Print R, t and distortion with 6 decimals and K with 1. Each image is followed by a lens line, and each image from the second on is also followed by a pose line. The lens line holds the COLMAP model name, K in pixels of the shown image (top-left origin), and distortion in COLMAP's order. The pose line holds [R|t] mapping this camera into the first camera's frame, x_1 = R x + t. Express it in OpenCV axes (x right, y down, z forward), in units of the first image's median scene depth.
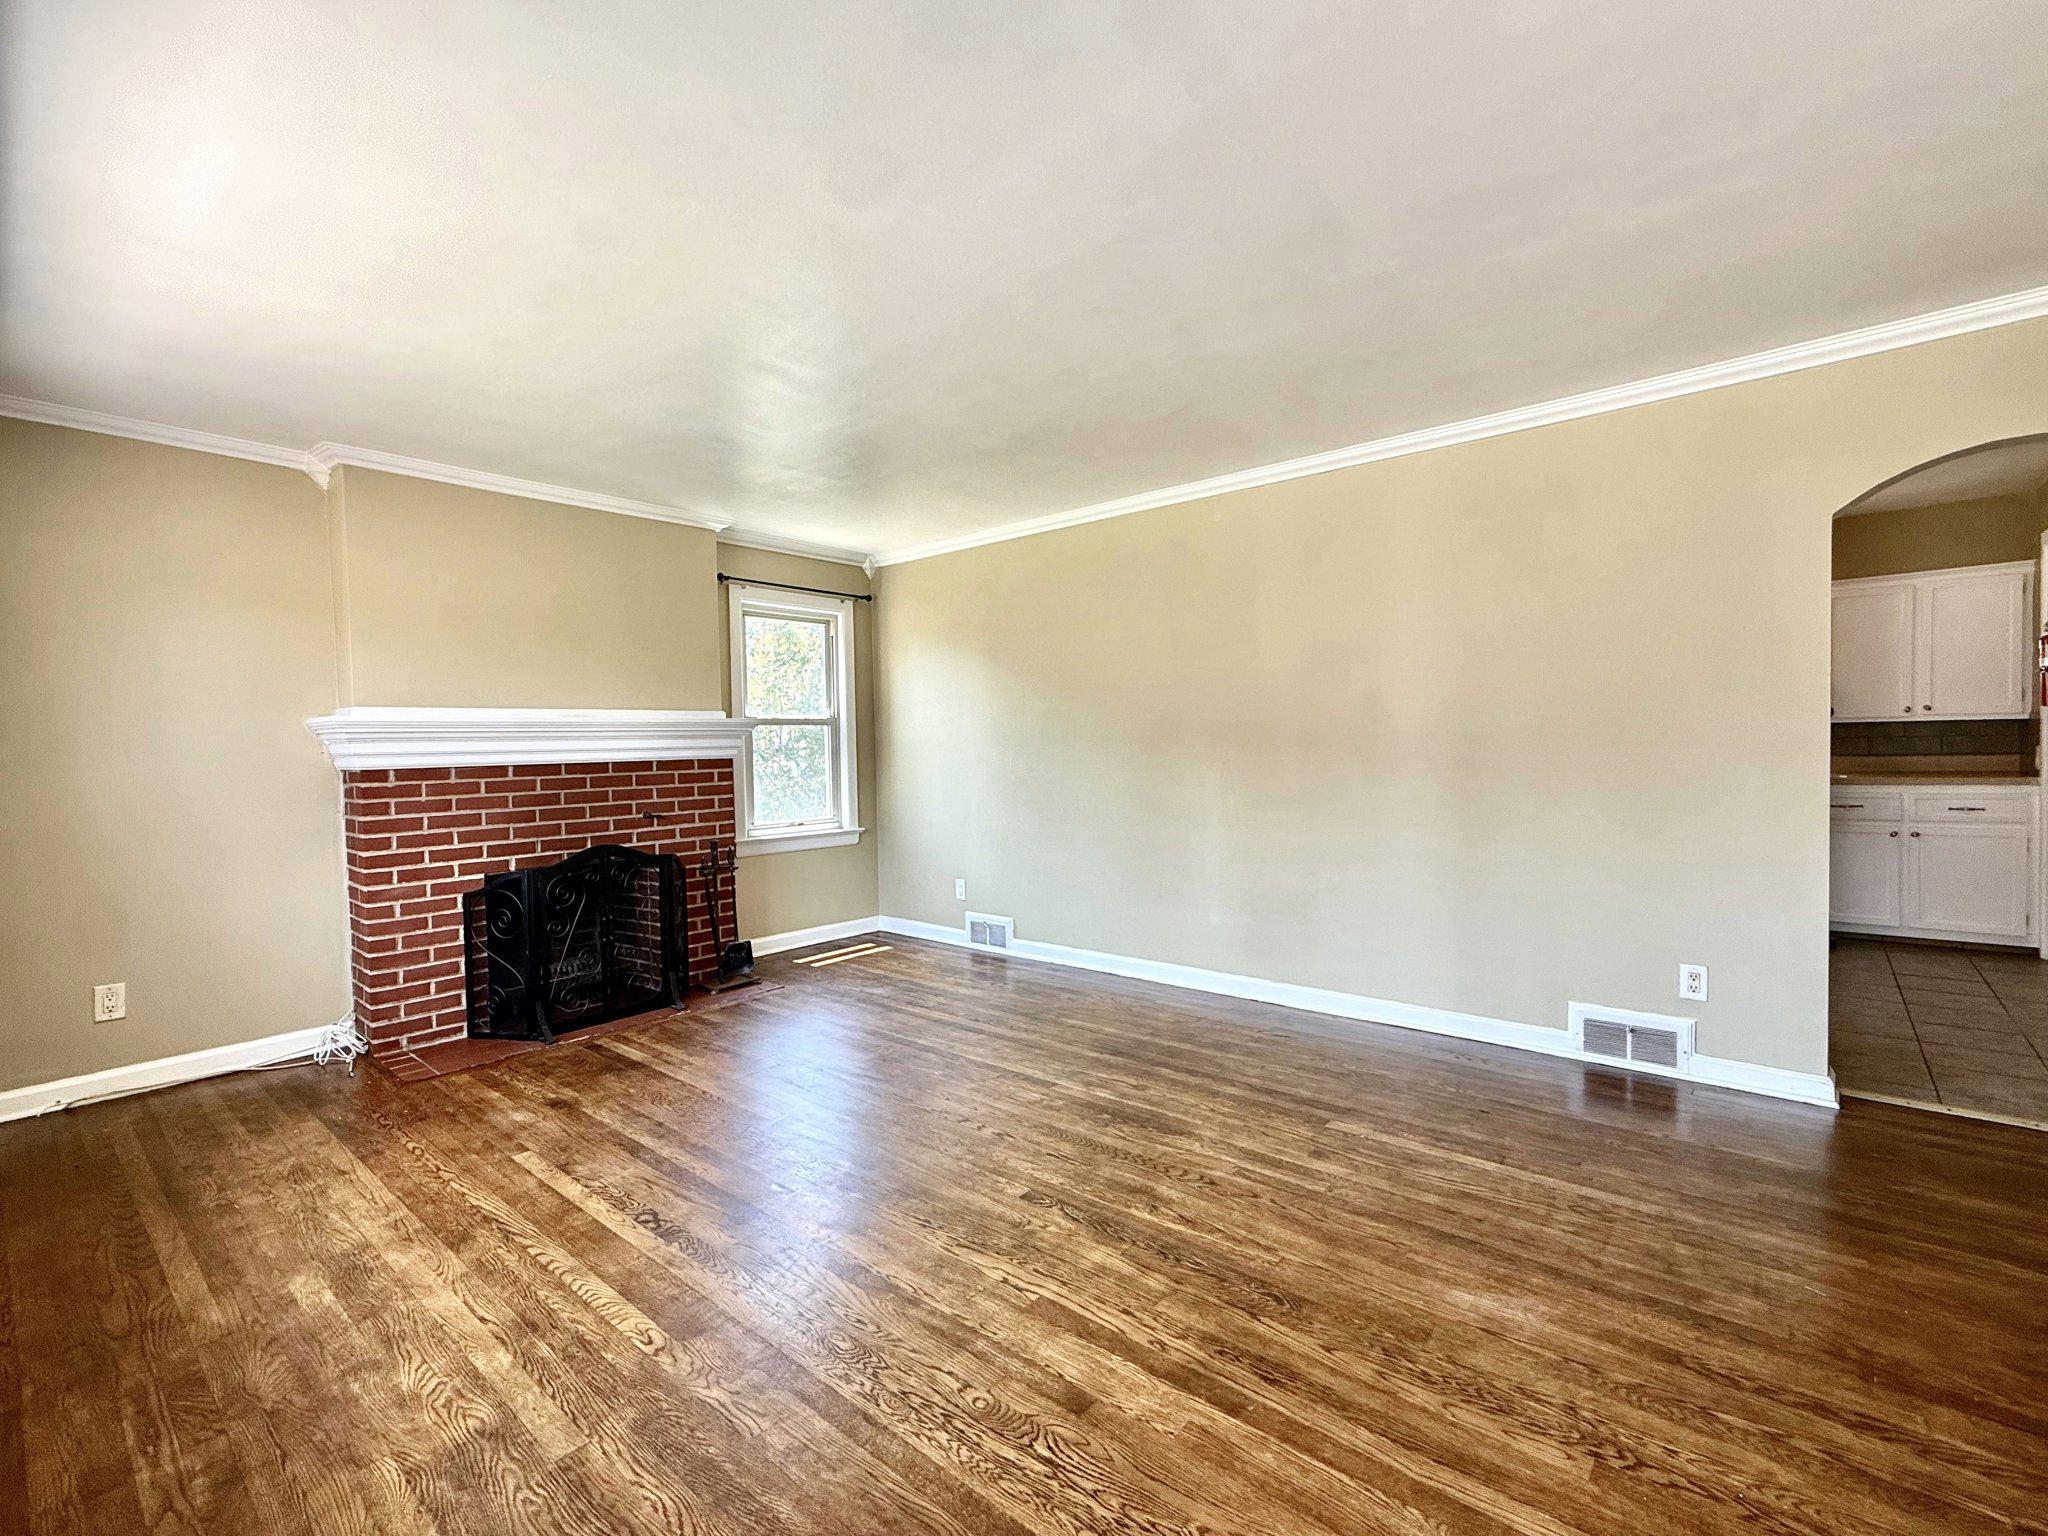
lens RADIAL K [[906.4, 0, 1026.2], [0, 906.4, 767.3], [0, 0, 1]] dist [-0.002604, 0.000531]
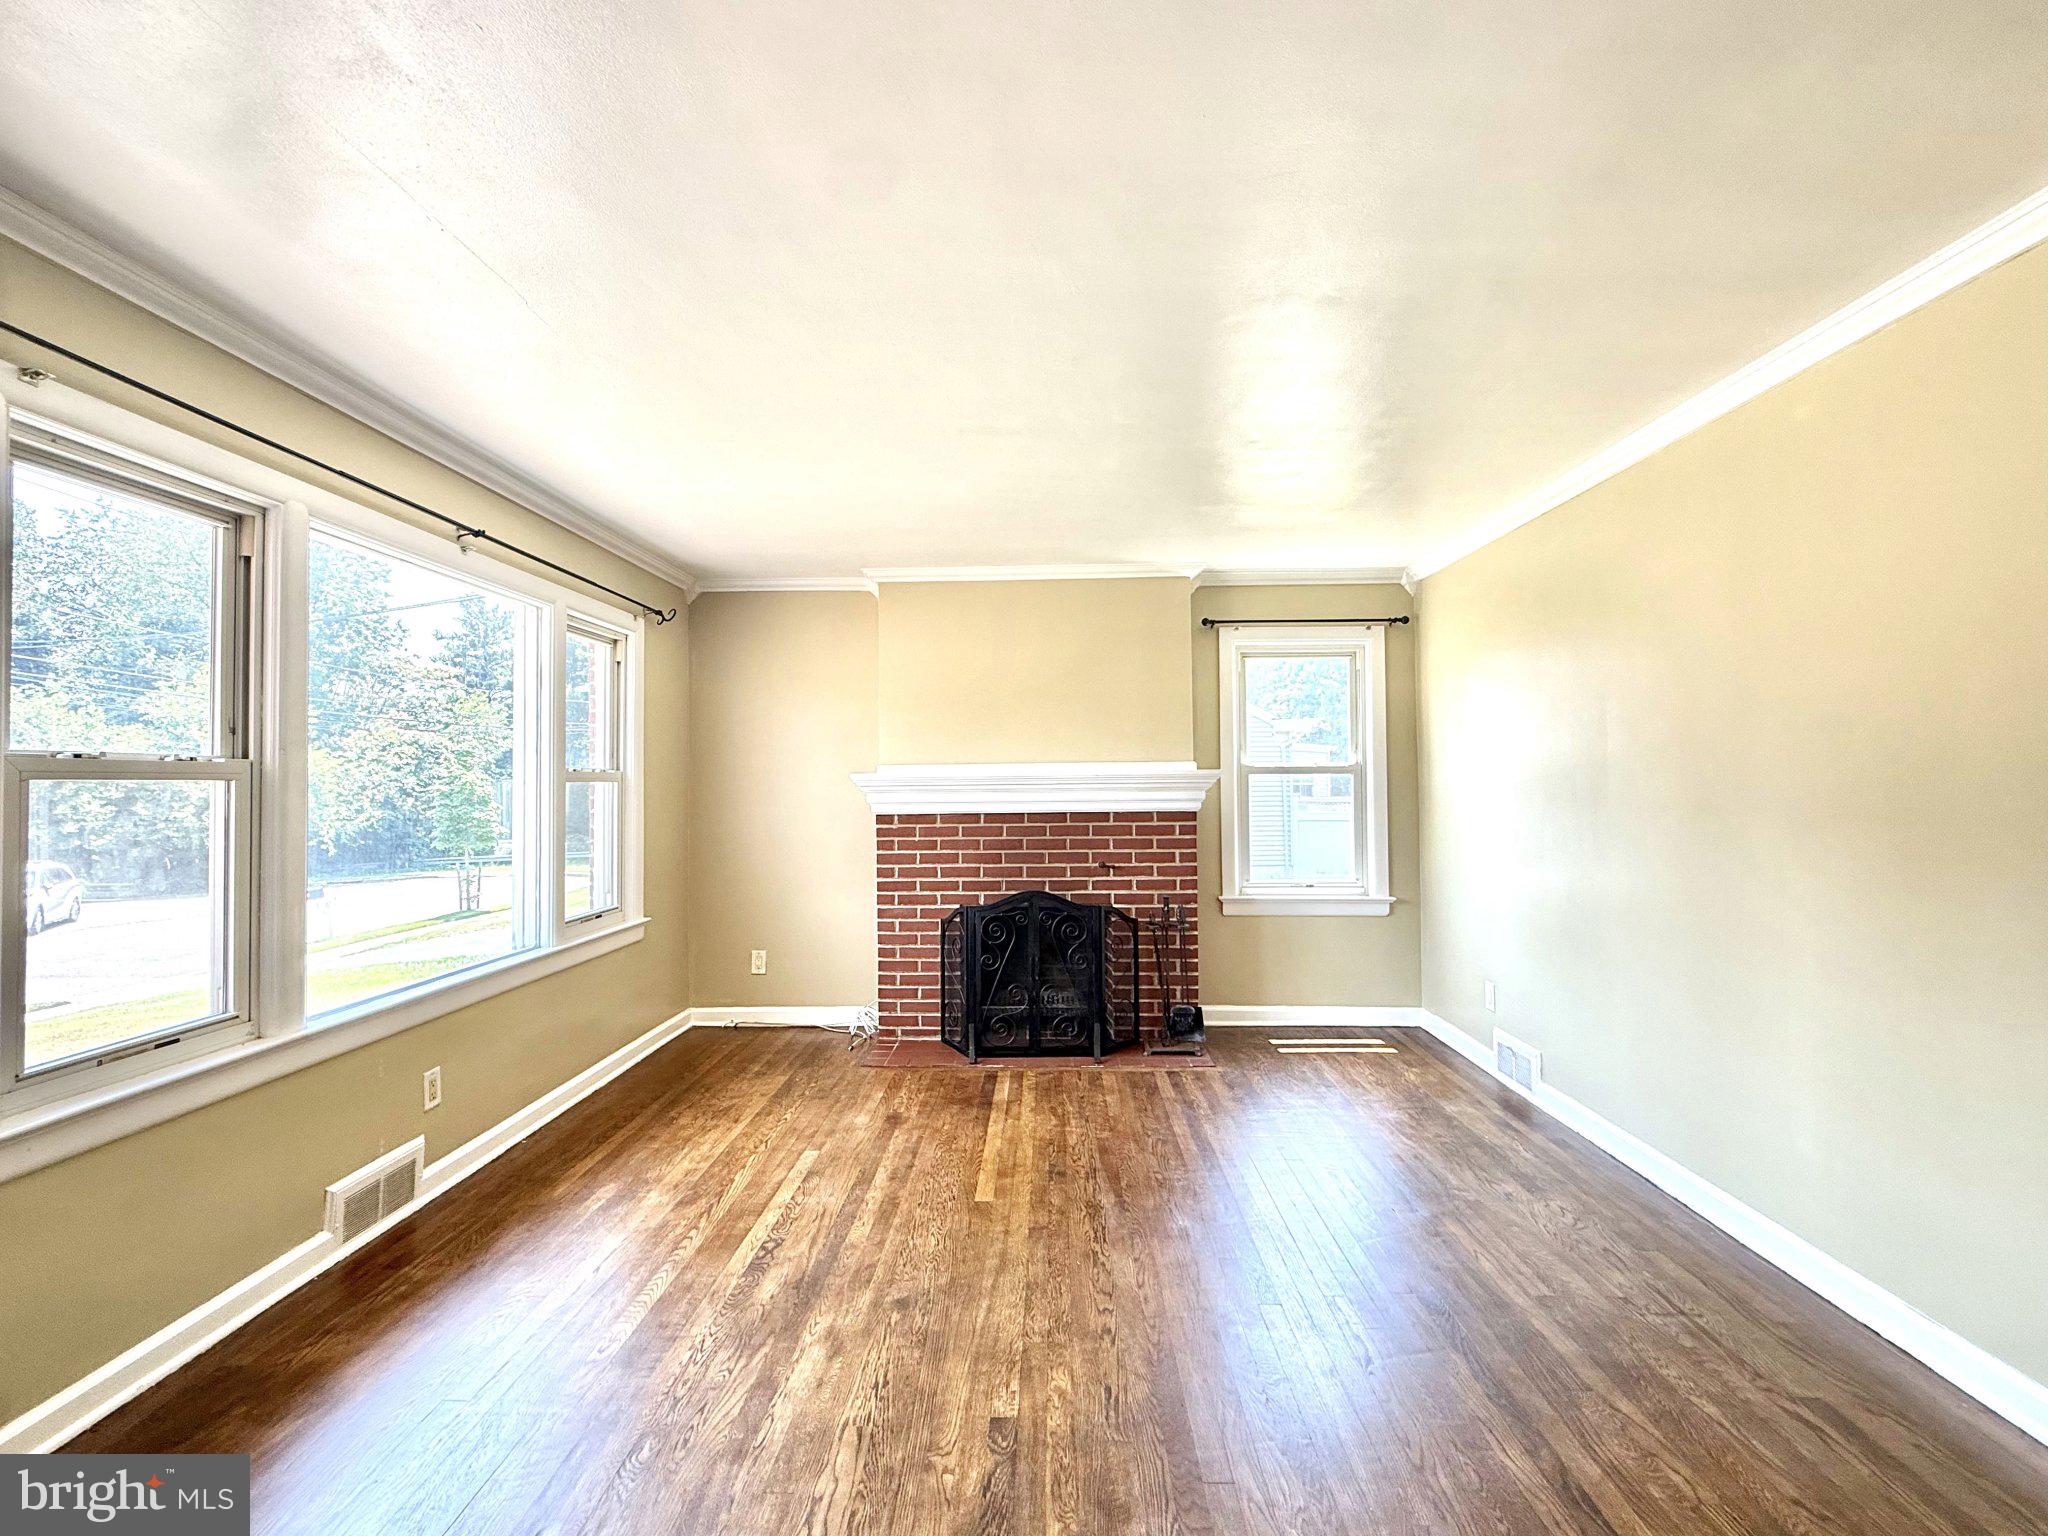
lens RADIAL K [[906.4, 0, 1021.7], [0, 906.4, 761.8], [0, 0, 1]] dist [-0.002604, 0.000531]
pose [[0.624325, -0.004572, -0.781151, 0.390844], [-0.023982, 0.999399, -0.025017, -0.042829], [0.780797, 0.034352, 0.623840, 0.328462]]
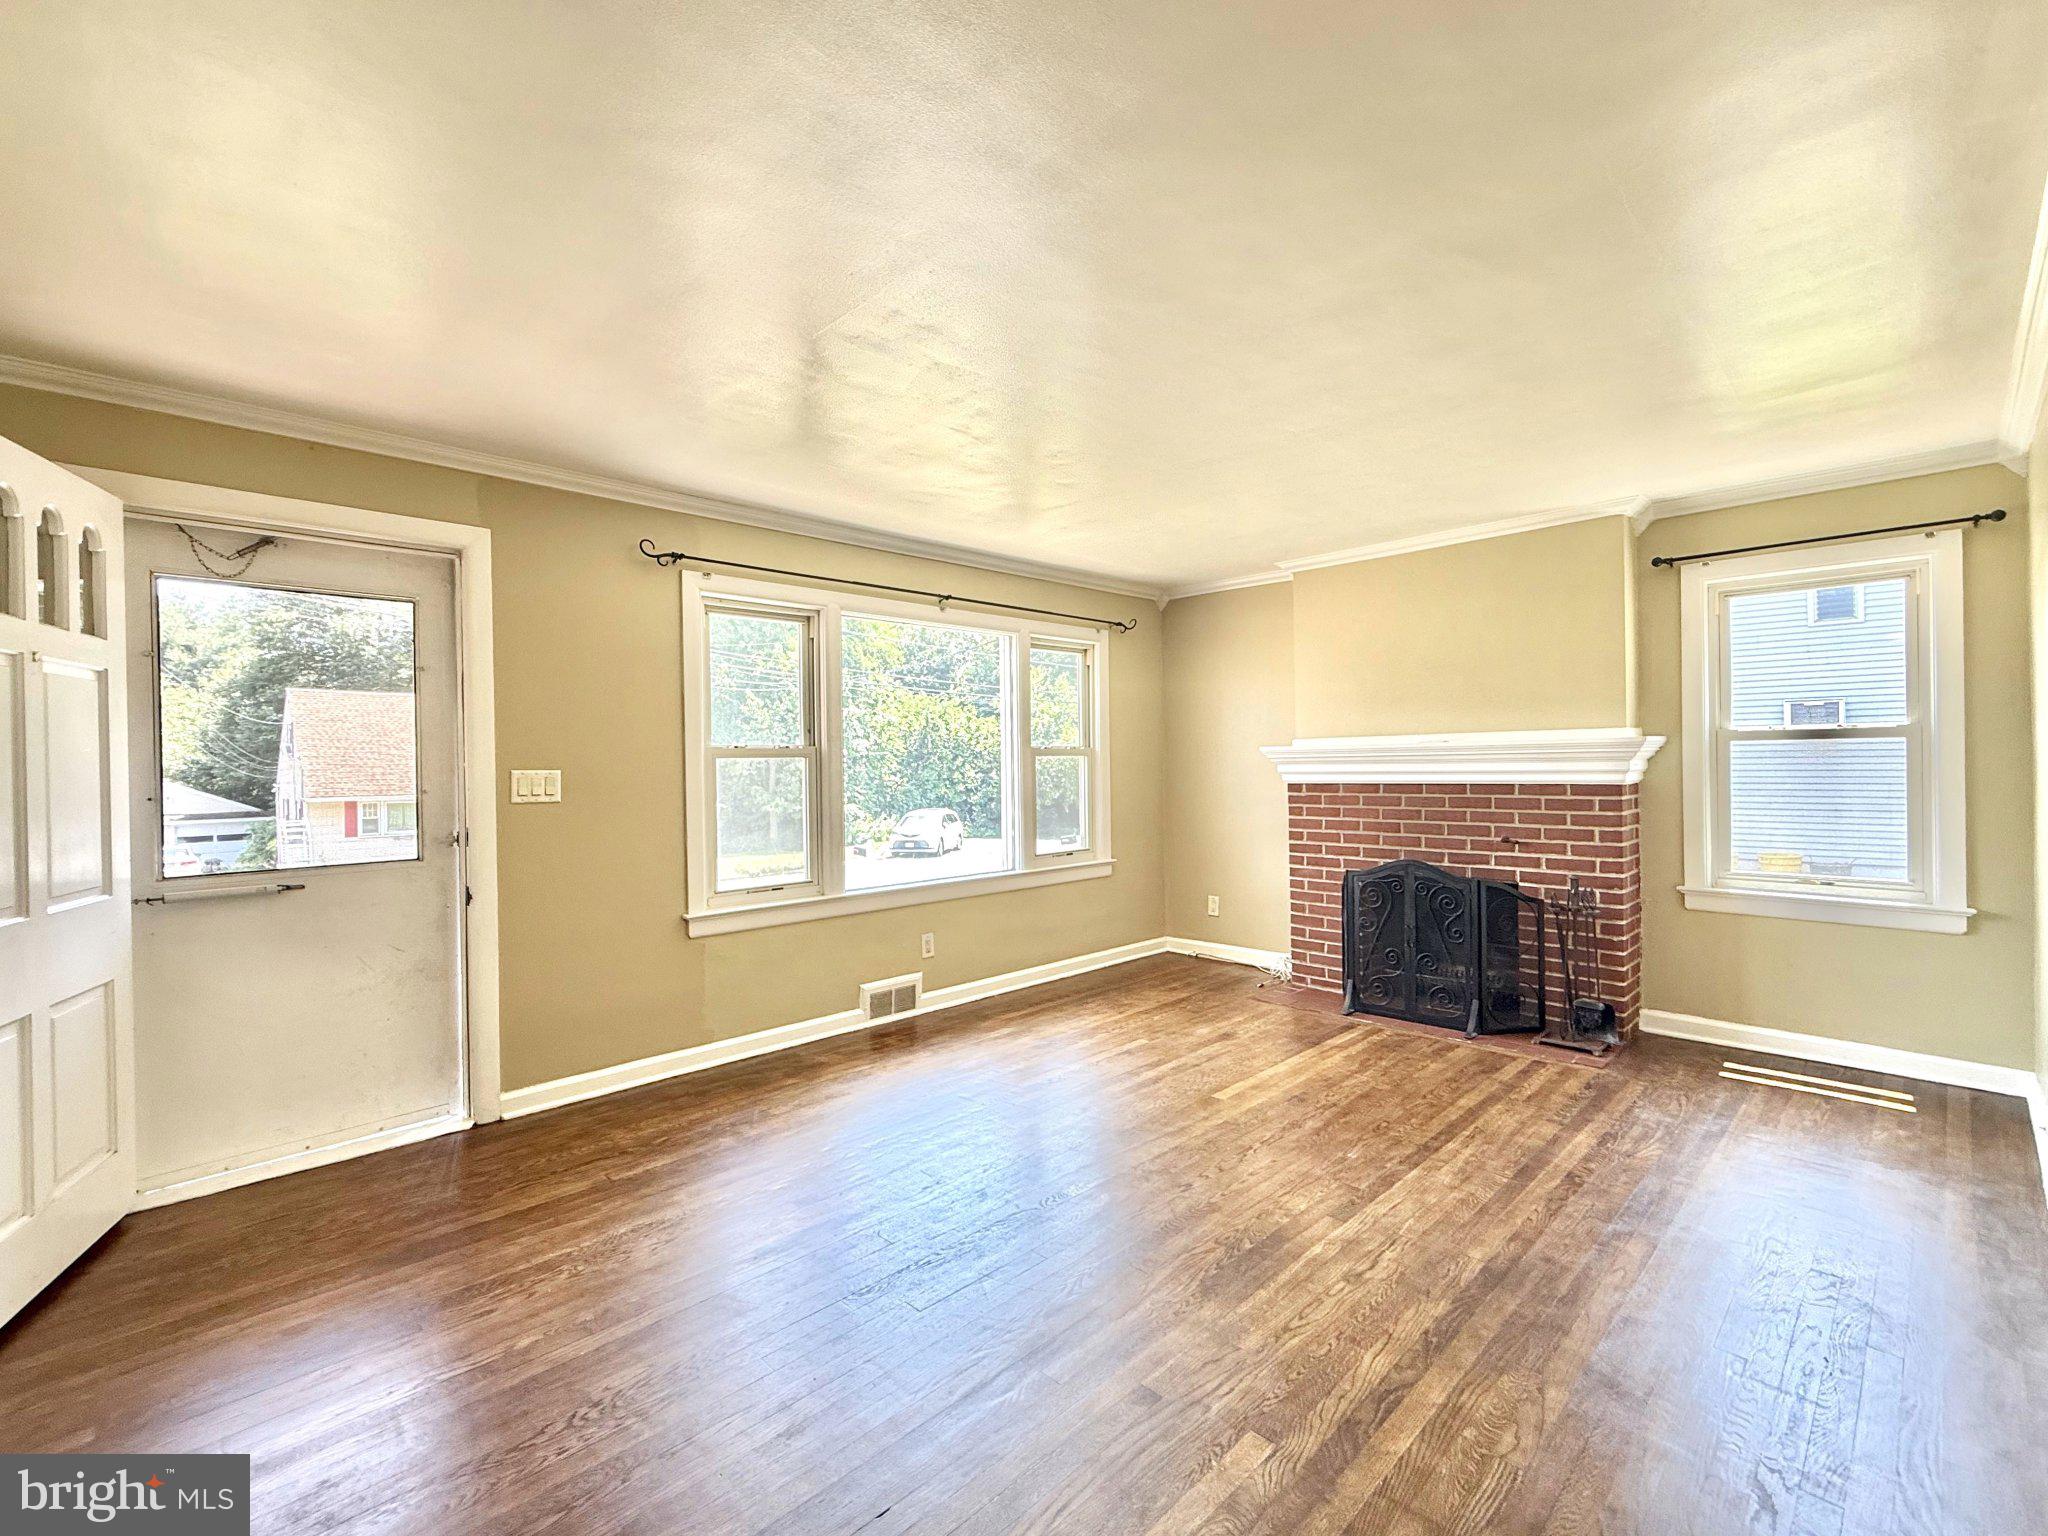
lens RADIAL K [[906.4, 0, 1022.1], [0, 906.4, 763.1], [0, 0, 1]] dist [-0.002604, 0.000531]
pose [[-0.088872, 0.021315, -0.995815, 0.707409], [-0.009873, 0.999703, 0.022279, -0.054537], [0.995994, 0.011811, -0.088635, 0.664948]]
